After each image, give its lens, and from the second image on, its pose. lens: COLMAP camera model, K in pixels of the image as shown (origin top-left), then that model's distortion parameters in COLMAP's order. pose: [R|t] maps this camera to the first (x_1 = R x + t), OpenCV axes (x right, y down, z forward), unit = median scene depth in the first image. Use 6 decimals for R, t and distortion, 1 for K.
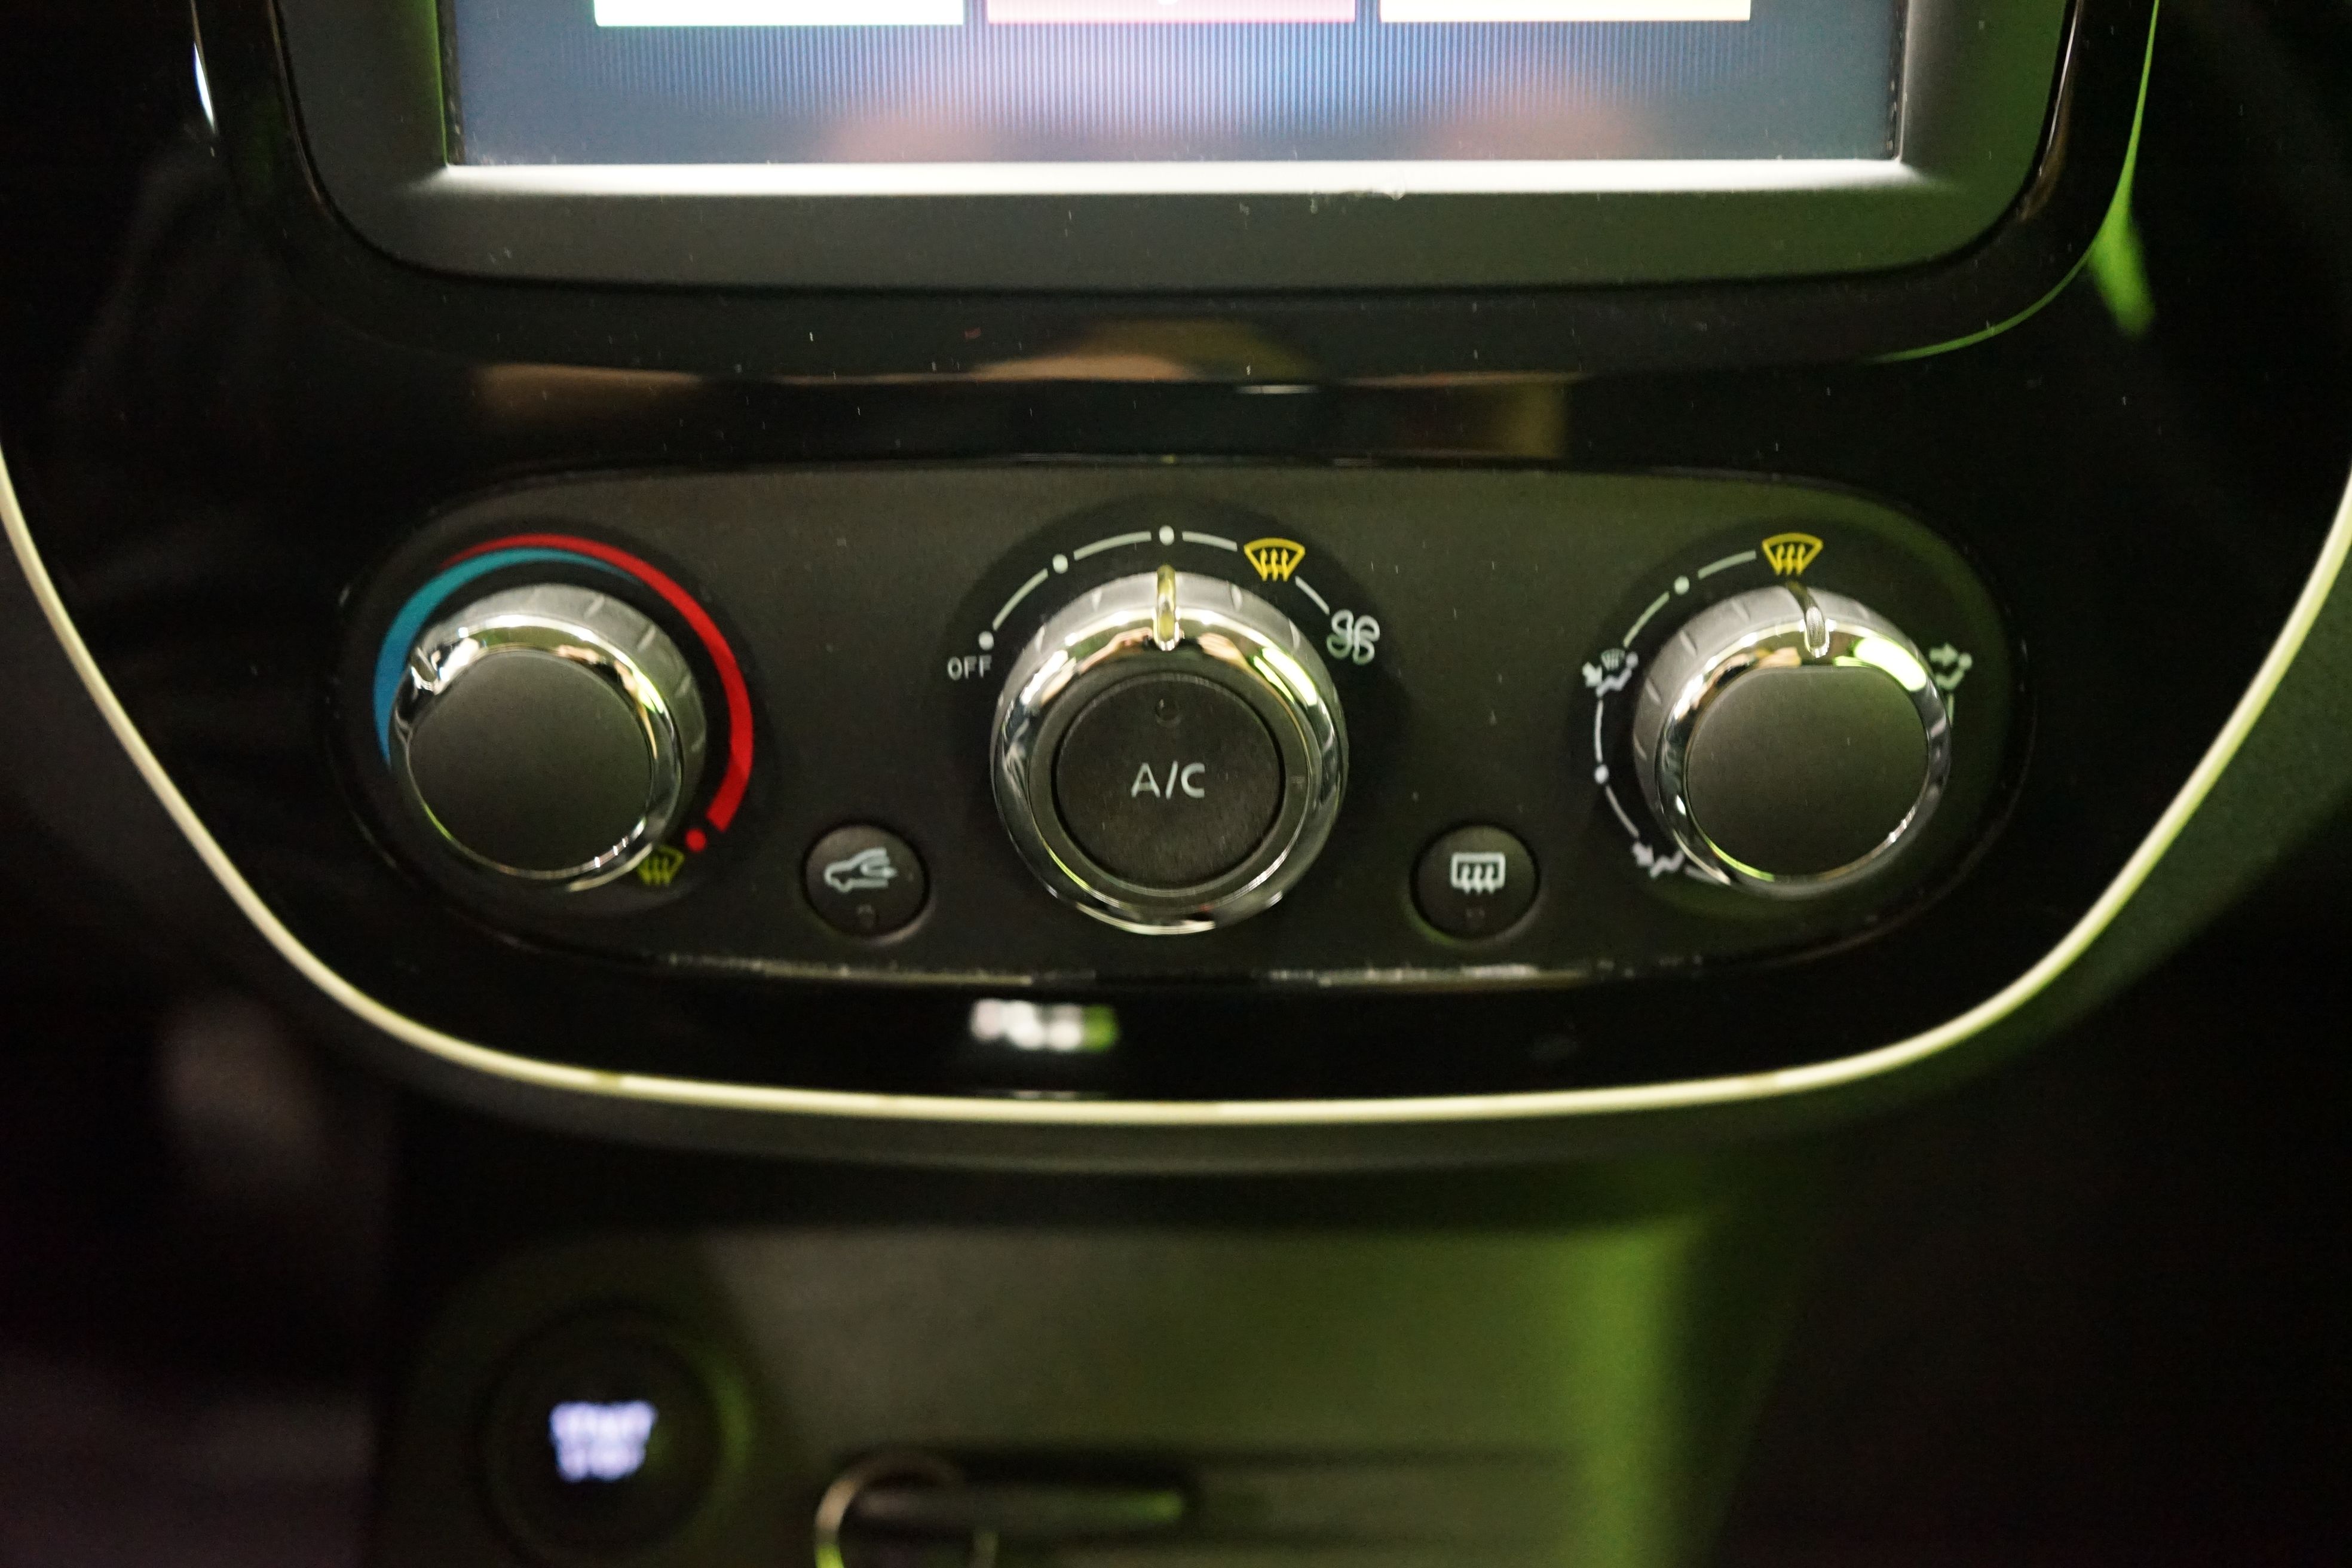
lens RADIAL K [[2201.9, 0, 1184.8], [0, 2201.9, 777.4], [0, 0, 1]] dist [-0.001687, 0.000000]
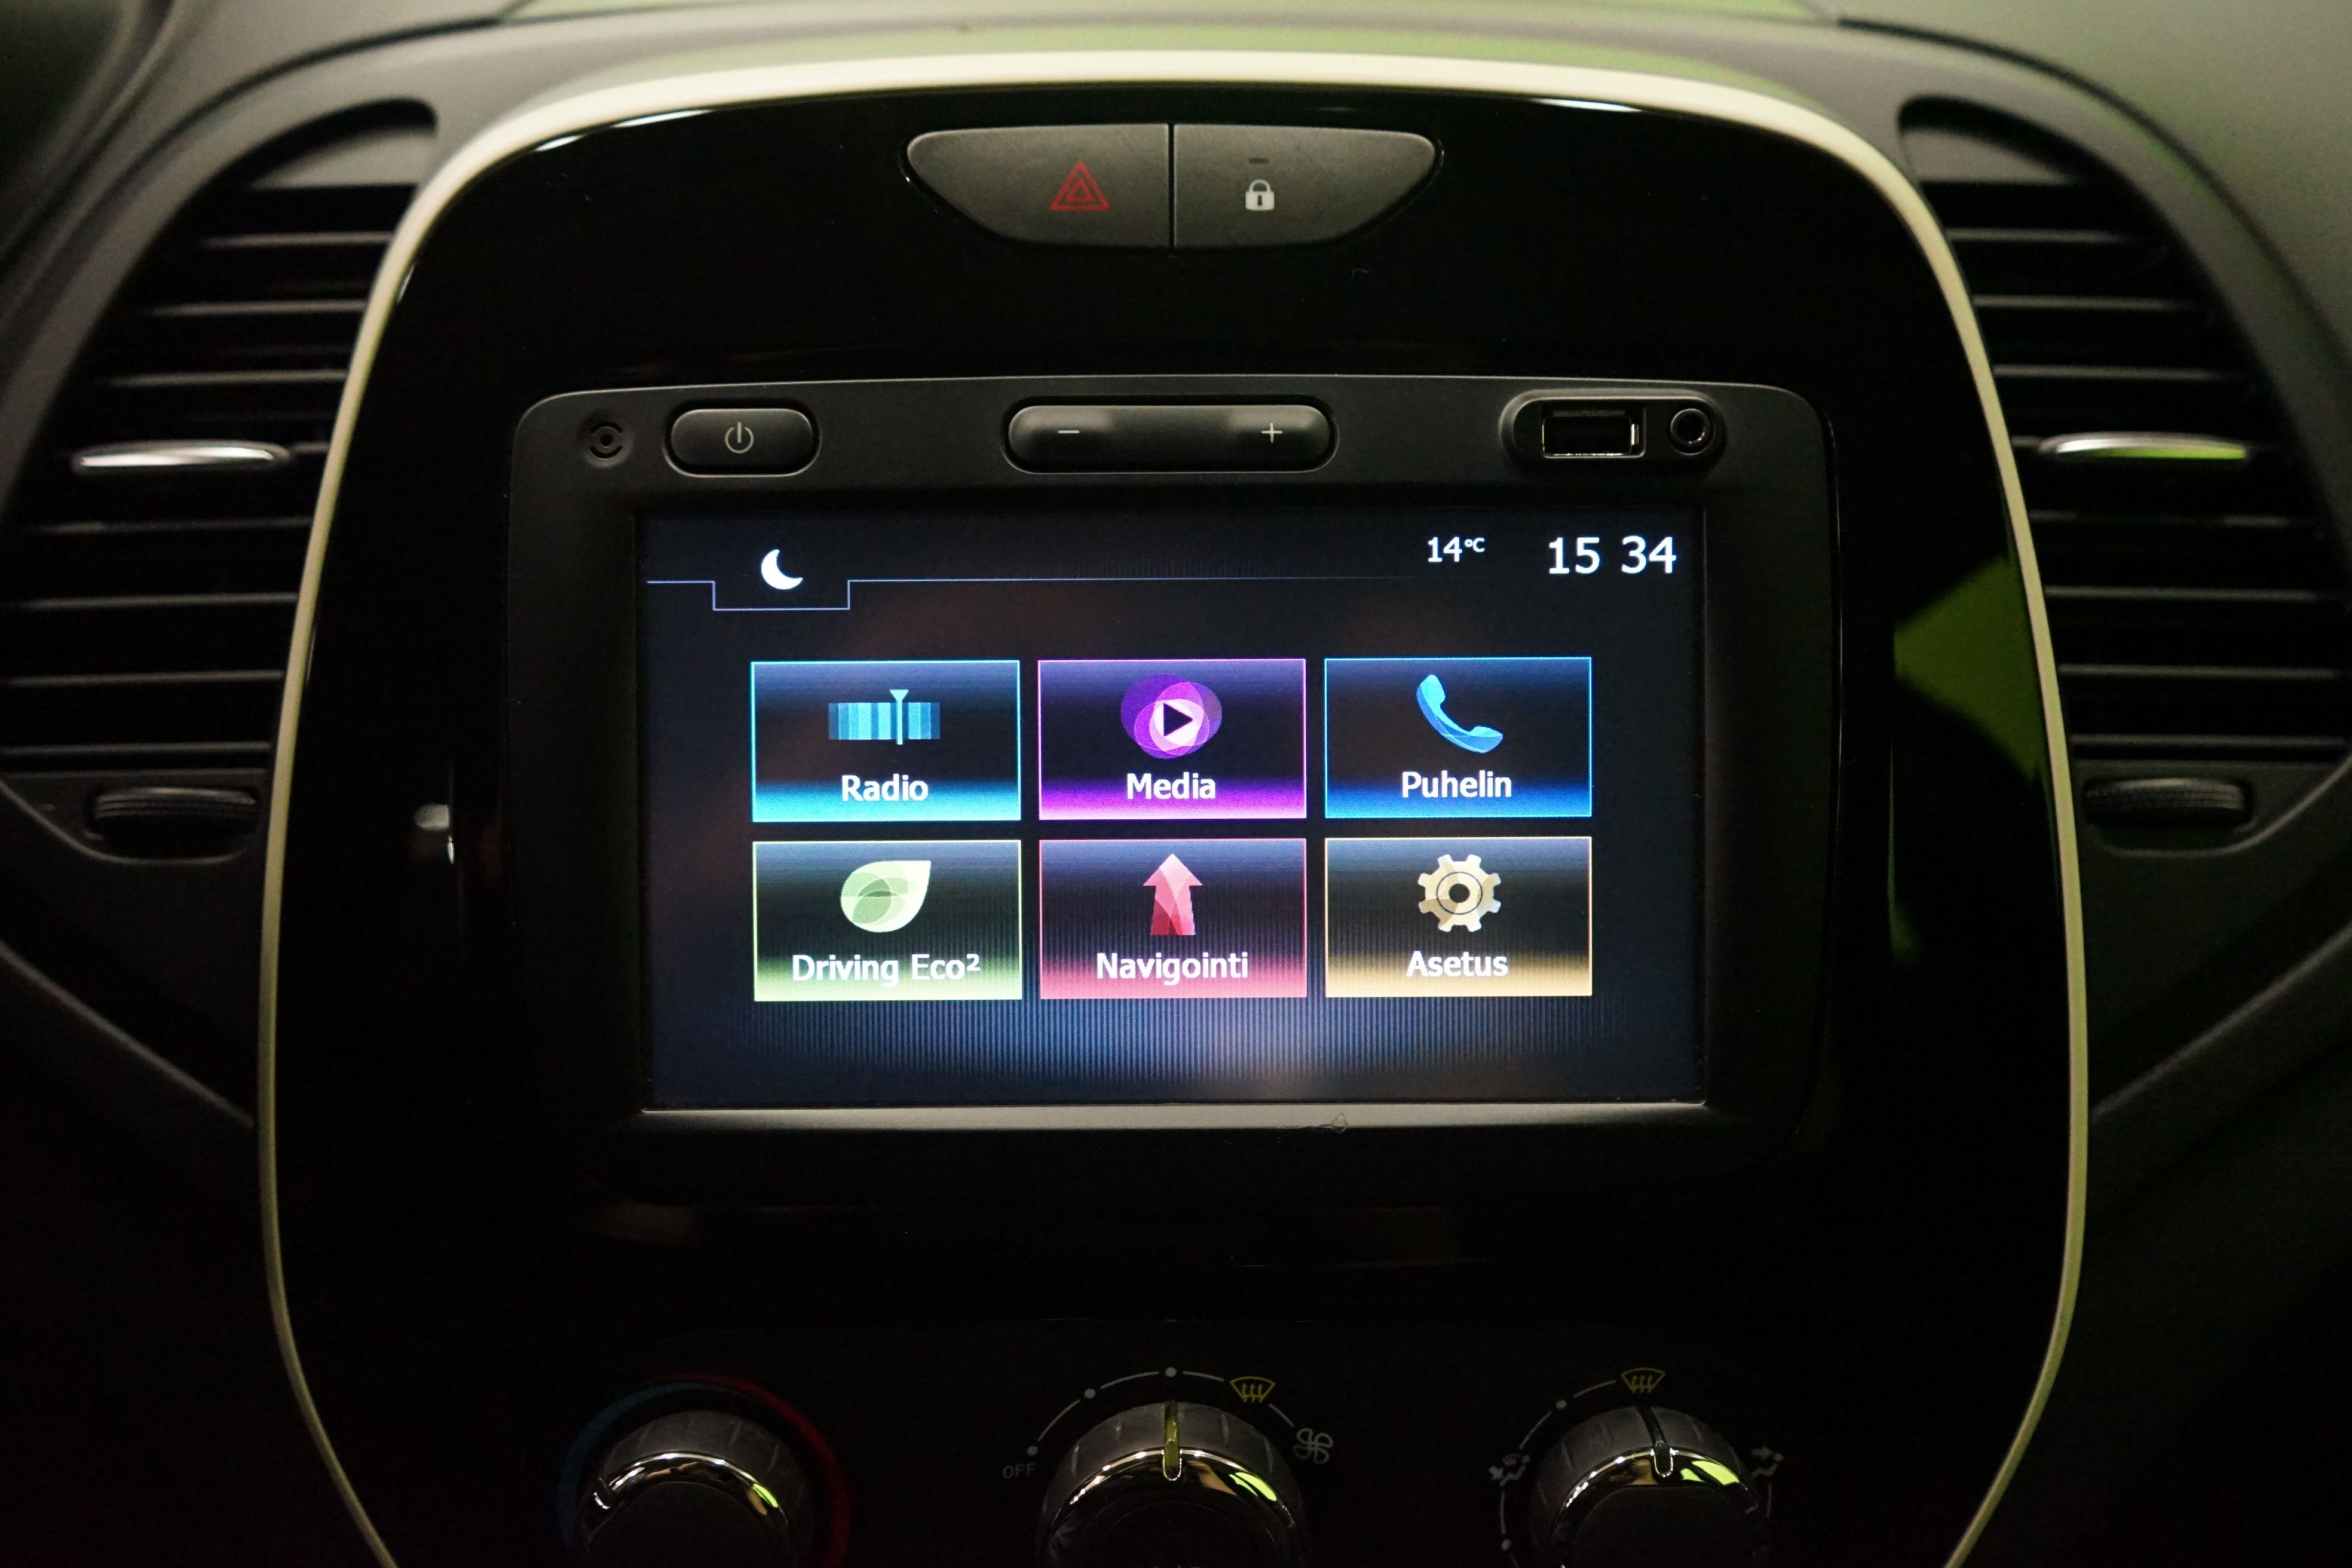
lens RADIAL K [[1850.9, 0, 1166.6], [0, 1850.9, 808.5], [0, 0, 1]] dist [-0.016444, -0.011461]
pose [[0.999902, -0.003451, 0.013531, -0.024136], [0.006013, 0.980943, -0.194205, -0.223033], [-0.012603, 0.194267, 0.980868, -0.149600]]
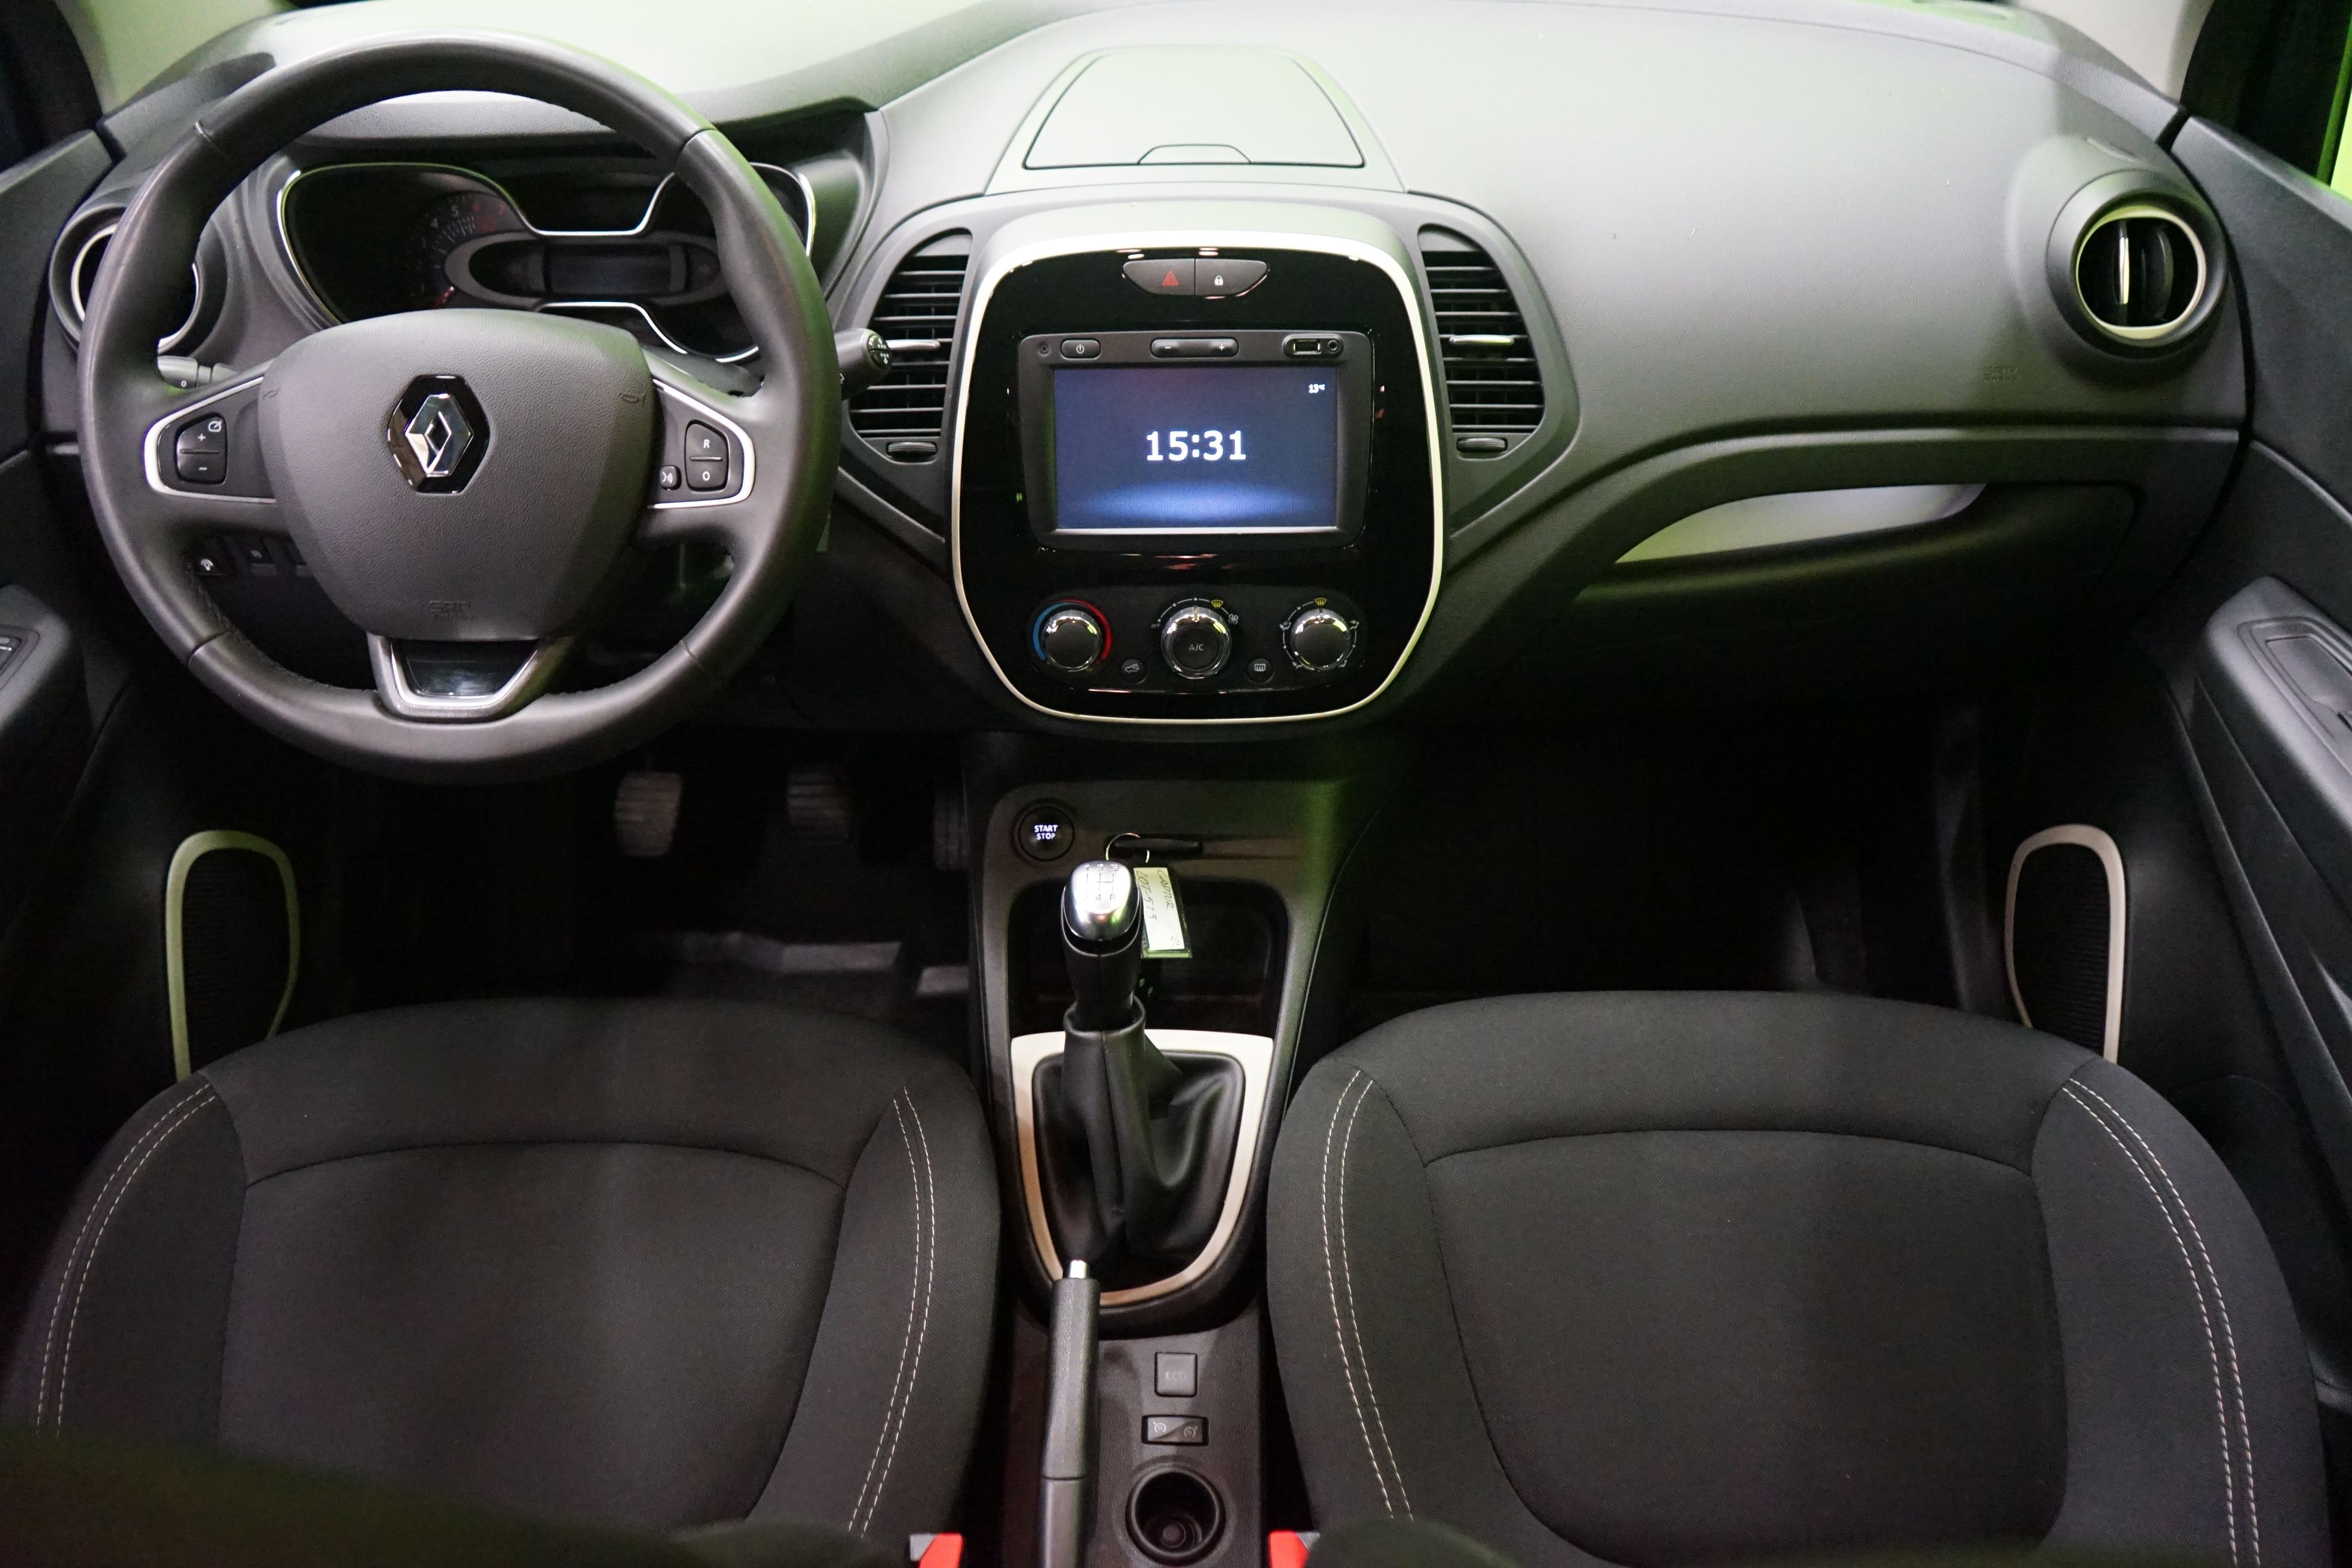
lens RADIAL K [[1850.9, 0, 1184.3], [0, 1850.9, 791.4], [0, 0, 1]] dist [-0.016444, -0.011461]
pose [[0.999960, -0.004869, -0.007535, -0.004288], [0.005002, 0.999829, 0.017782, 0.249508], [0.007447, -0.017819, 0.999813, -3.182496]]
